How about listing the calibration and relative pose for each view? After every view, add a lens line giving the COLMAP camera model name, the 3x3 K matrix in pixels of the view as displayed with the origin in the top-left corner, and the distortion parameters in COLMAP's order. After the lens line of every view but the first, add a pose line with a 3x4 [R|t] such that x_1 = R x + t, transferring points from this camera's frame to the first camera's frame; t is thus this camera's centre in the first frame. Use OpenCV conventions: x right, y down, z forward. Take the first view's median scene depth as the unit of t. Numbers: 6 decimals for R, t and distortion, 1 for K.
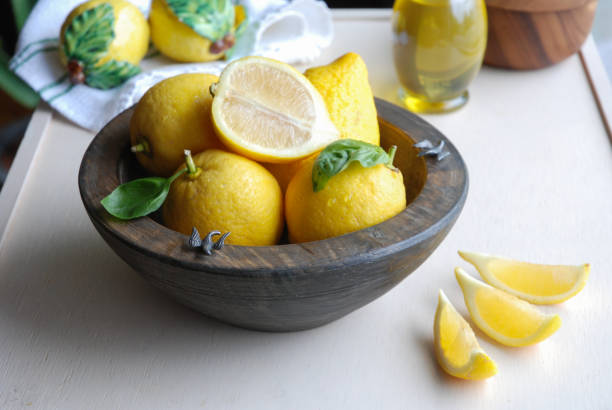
lens RADIAL K [[1216.1, 0, 306.0], [0, 1216.1, 205.0], [0, 0, 1]] dist [0.037562, 0.520231]
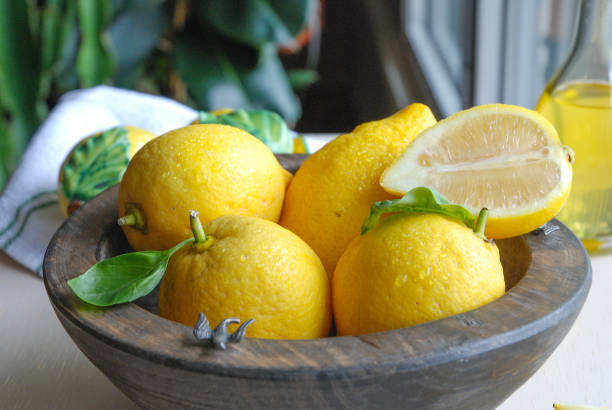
lens RADIAL K [[1216.1, 0, 306.0], [0, 1216.1, 205.0], [0, 0, 1]] dist [0.037562, 0.520231]
pose [[0.999854, -0.003136, -0.016822, -0.021192], [0.000297, 0.986093, -0.166194, 0.069841], [0.017109, 0.166164, 0.985950, 0.310370]]
